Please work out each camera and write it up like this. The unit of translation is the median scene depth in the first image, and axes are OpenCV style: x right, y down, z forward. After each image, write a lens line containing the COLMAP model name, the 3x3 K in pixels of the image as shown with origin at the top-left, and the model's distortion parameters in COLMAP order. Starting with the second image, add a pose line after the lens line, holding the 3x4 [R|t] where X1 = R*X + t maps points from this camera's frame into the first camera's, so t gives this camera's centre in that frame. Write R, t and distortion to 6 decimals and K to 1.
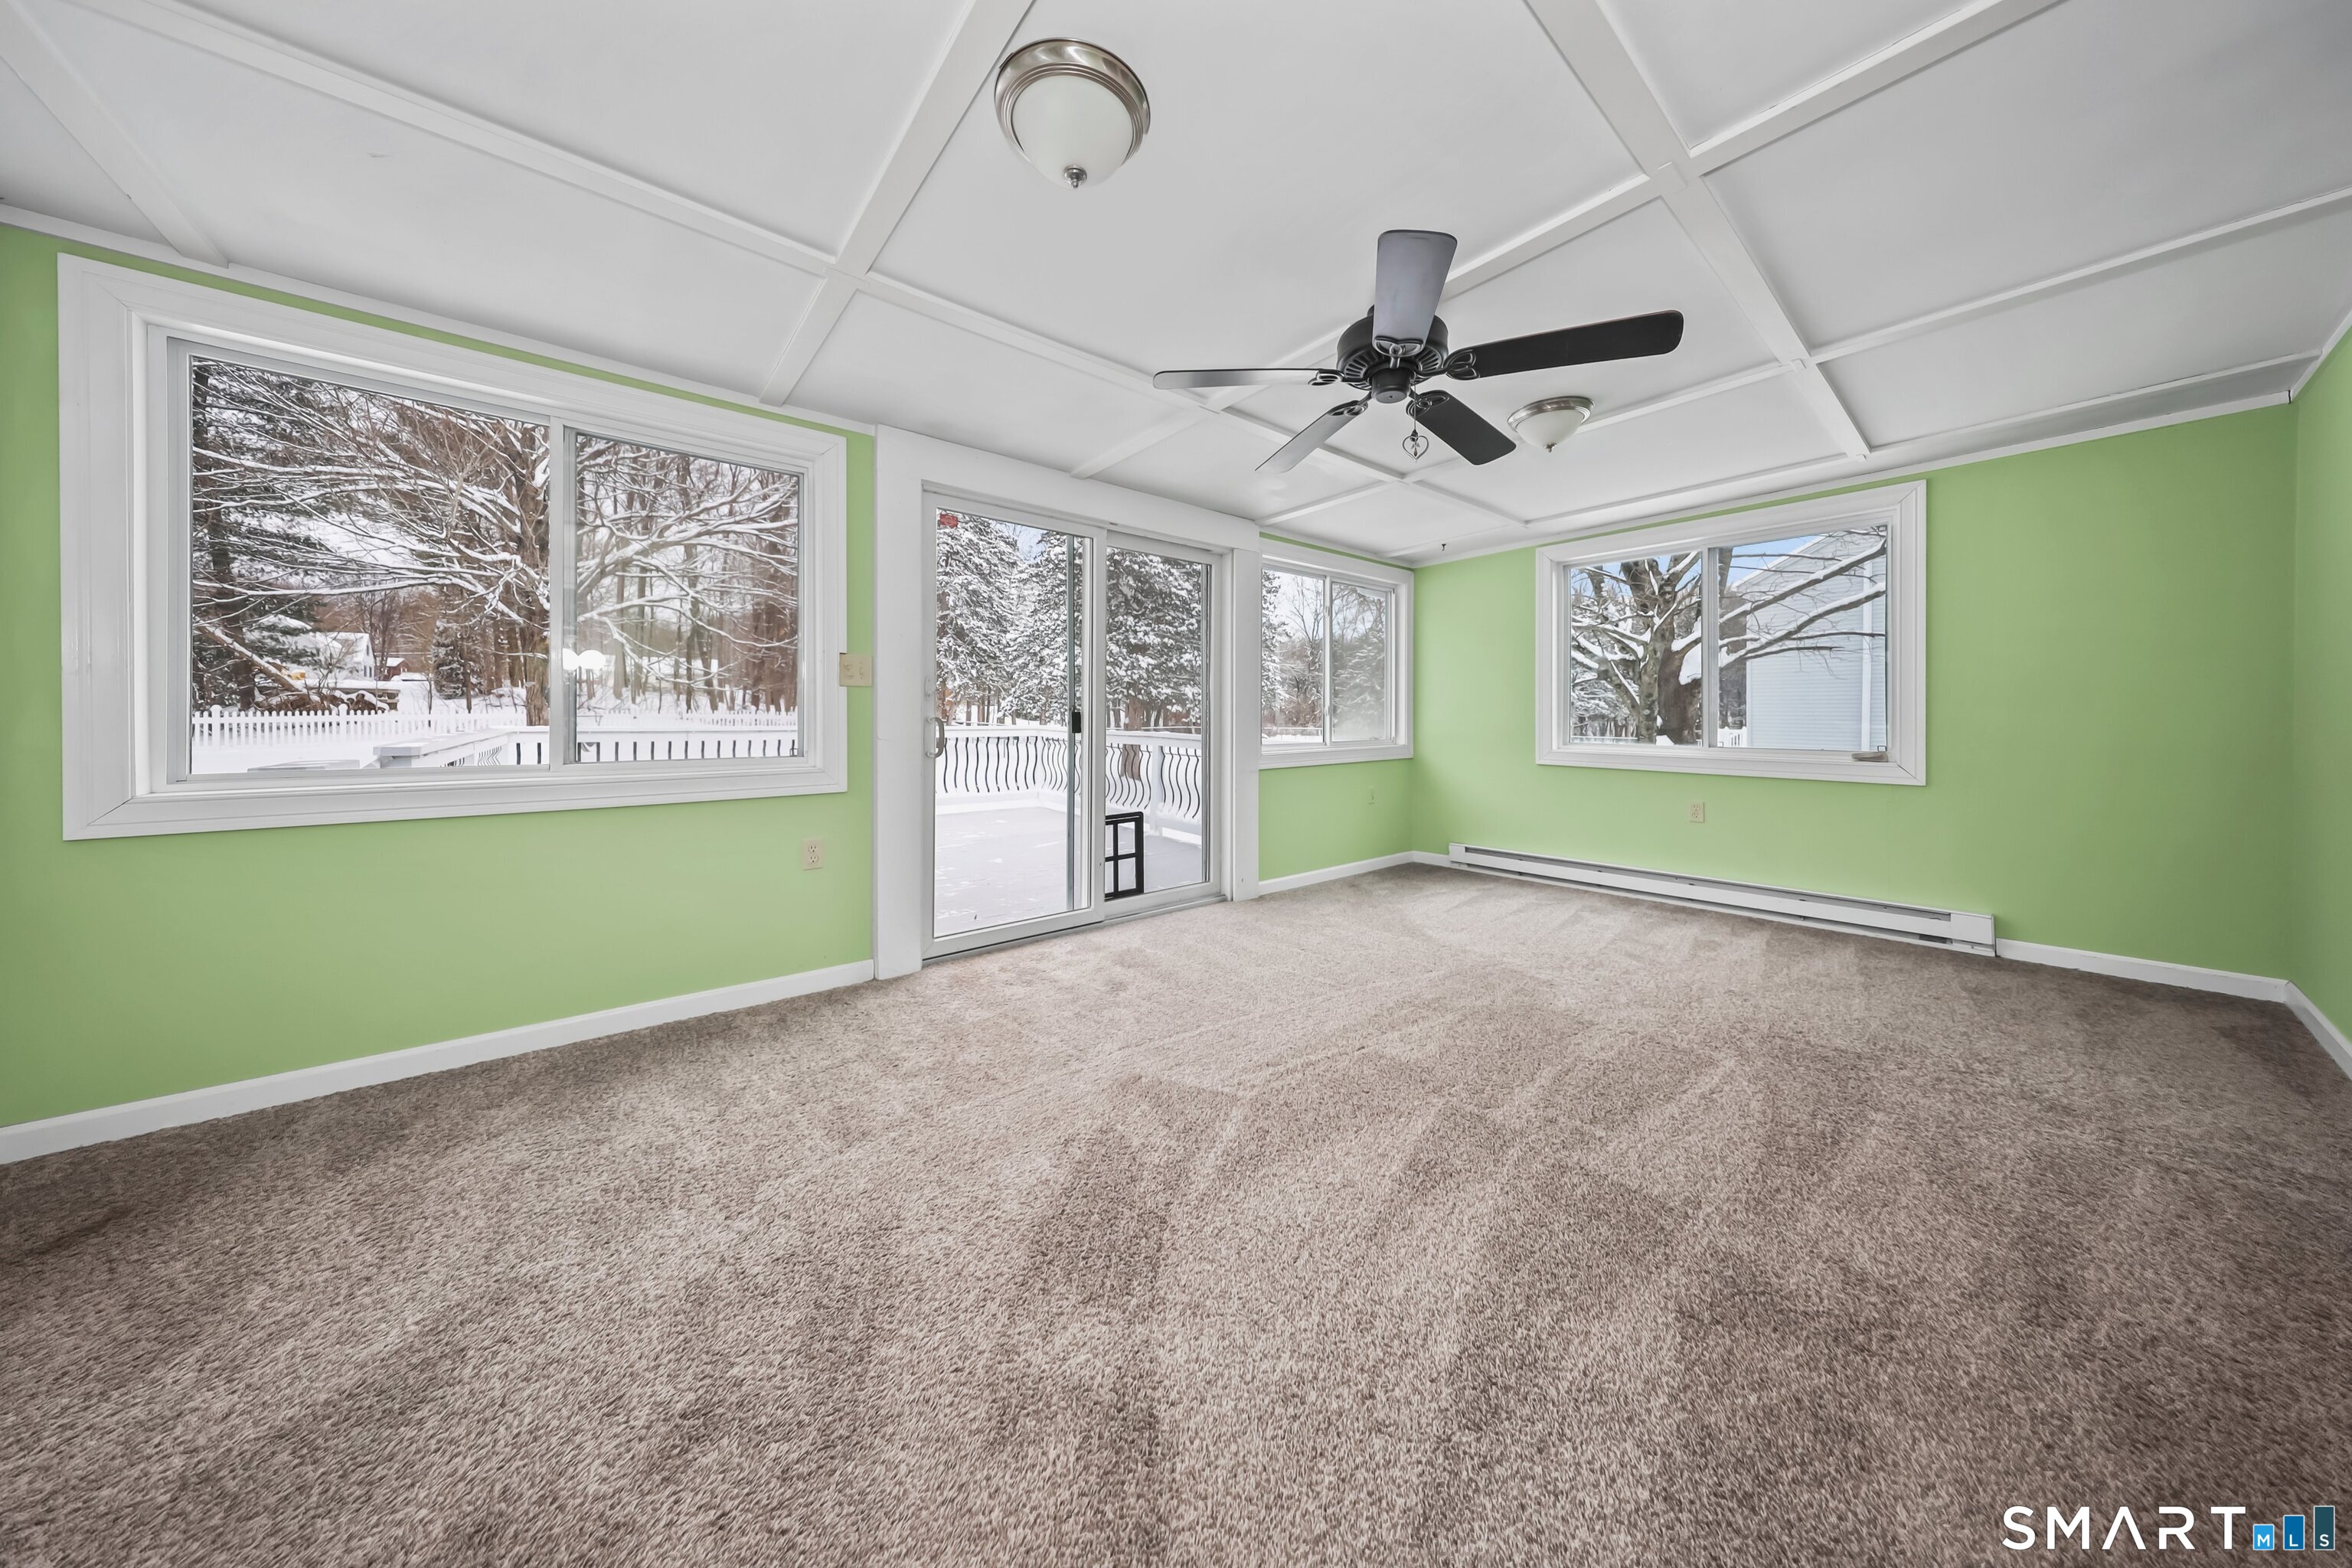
lens RADIAL K [[697.0, 0, 1171.1], [0, 697.0, 715.1], [0, 0, 1]] dist [-0.000800, -0.000051]
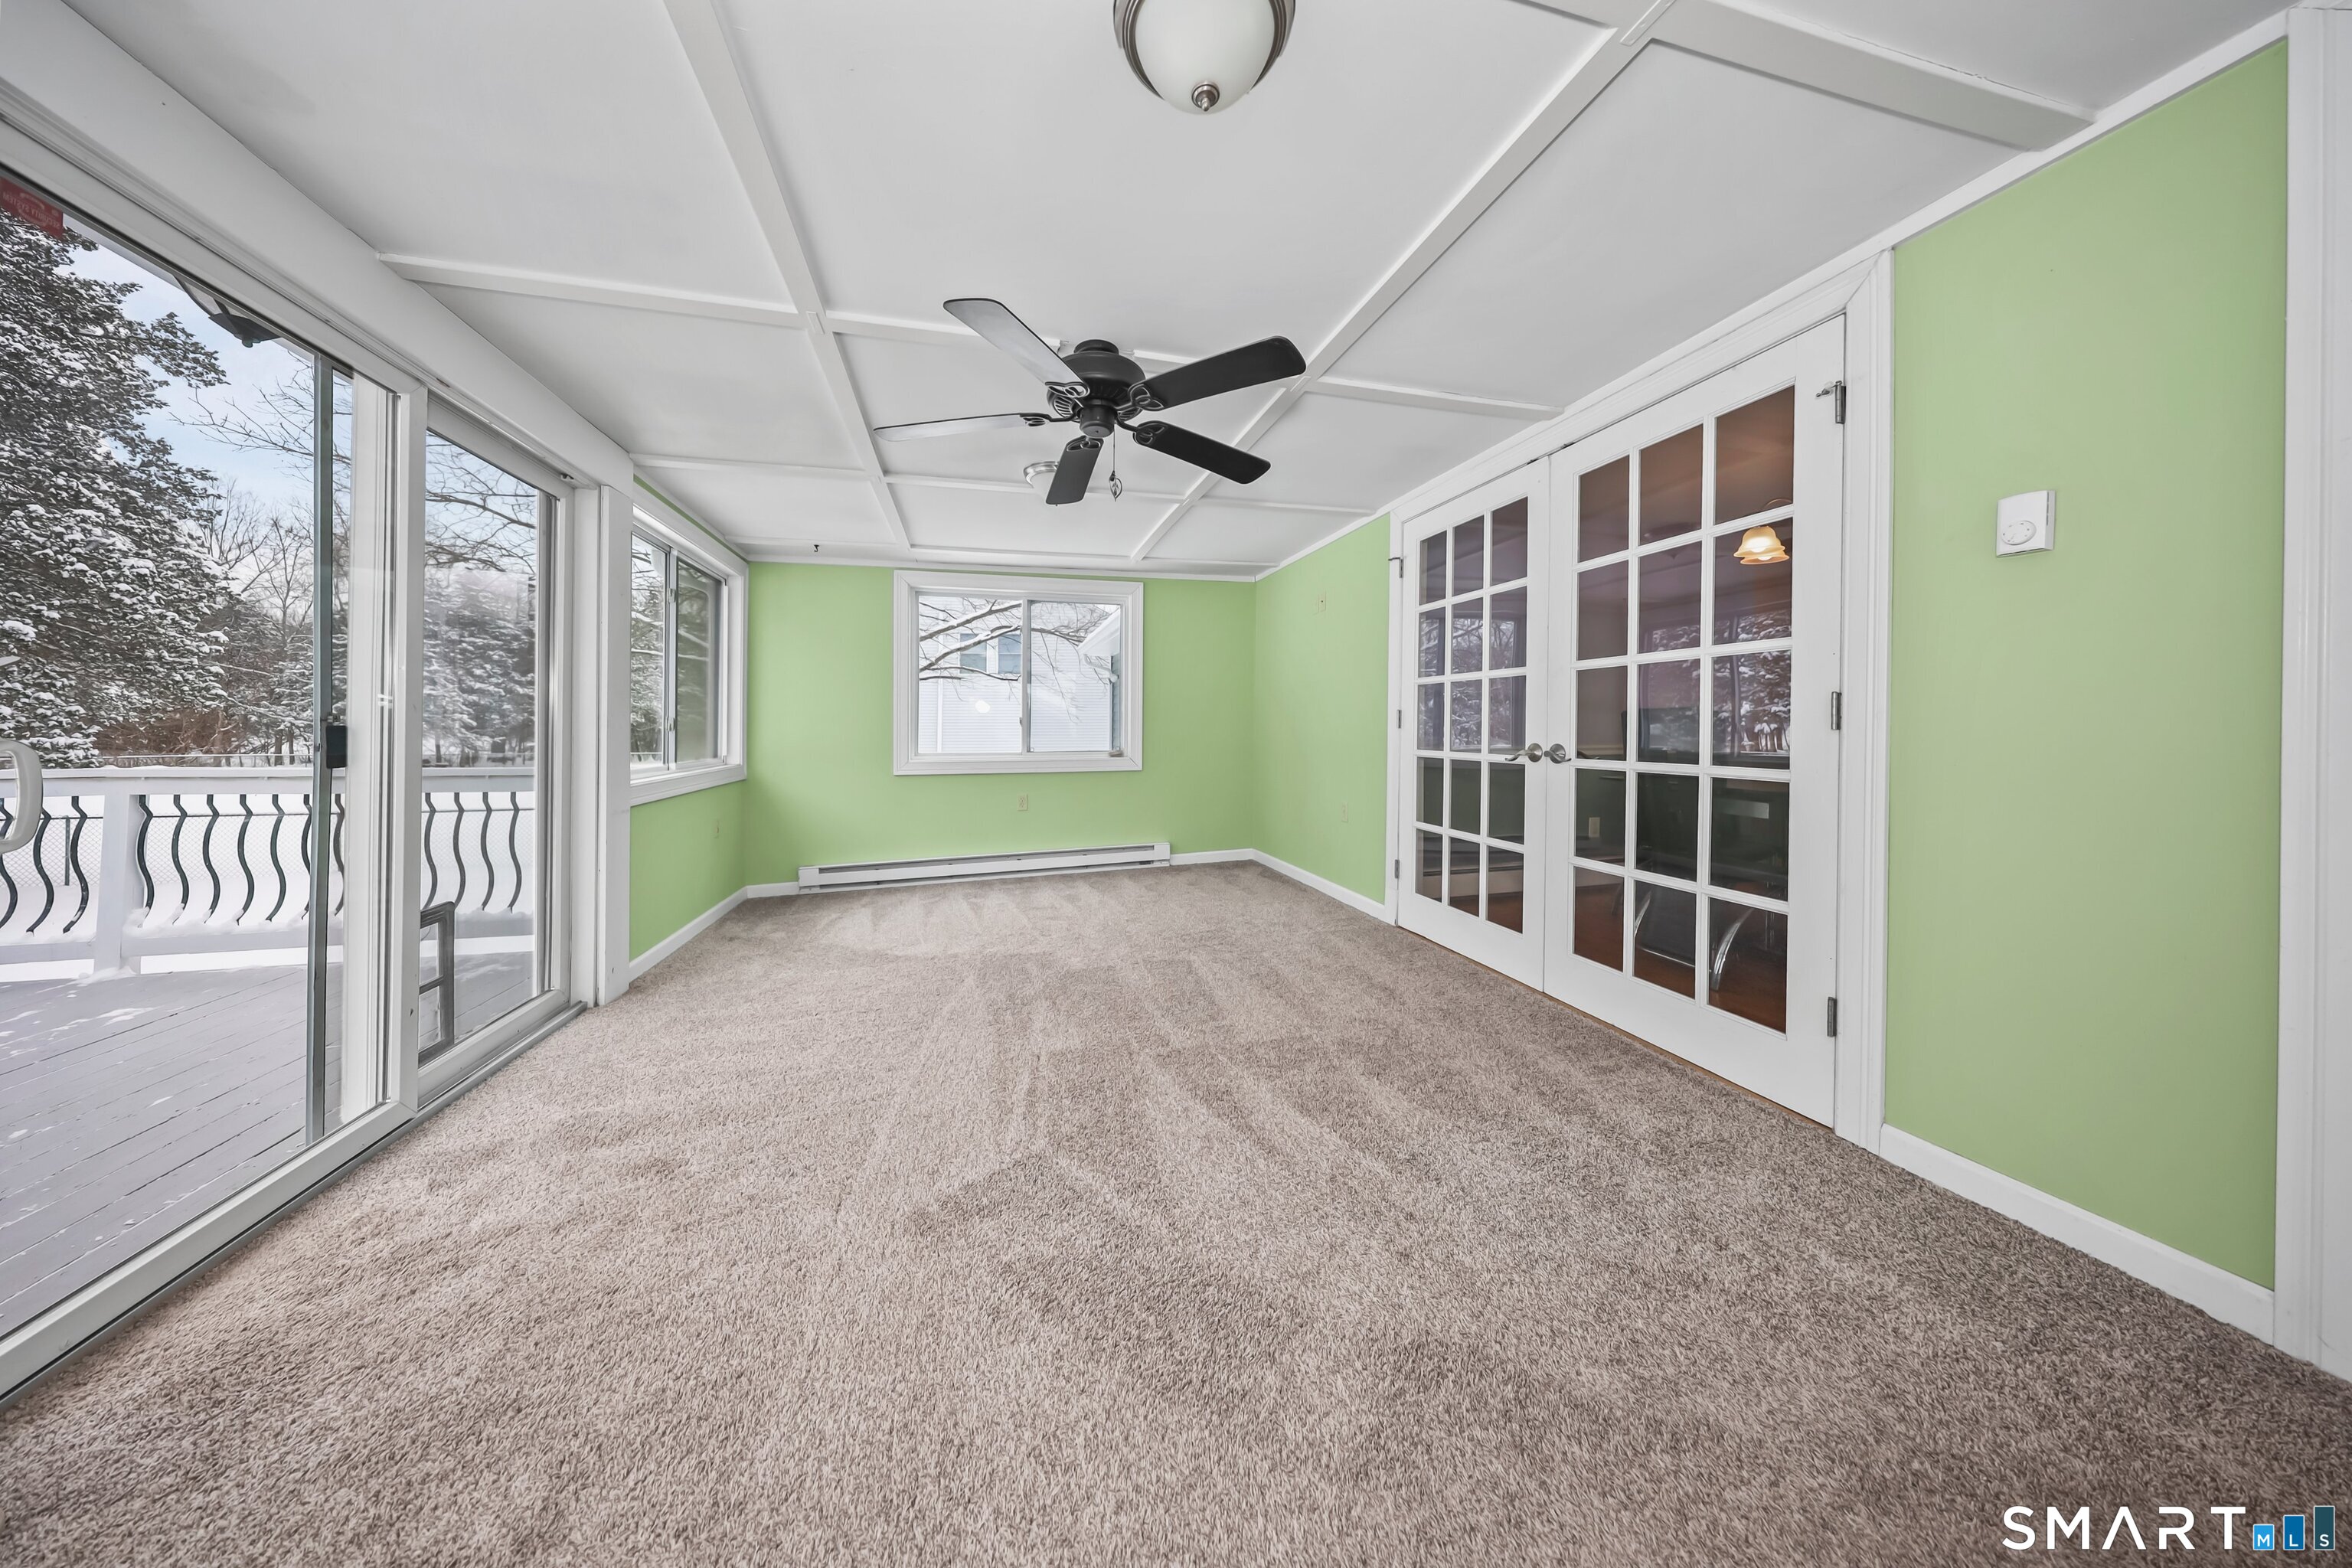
lens RADIAL K [[700.1, 0, 1164.5], [0, 700.1, 728.4], [0, 0, 1]] dist [0.000514, 0.000014]
pose [[0.410700, -0.004995, 0.911757, -0.322044], [0.006659, 0.999975, 0.002479, 0.001028], [-0.911746, 0.005054, 0.410722, 0.235174]]
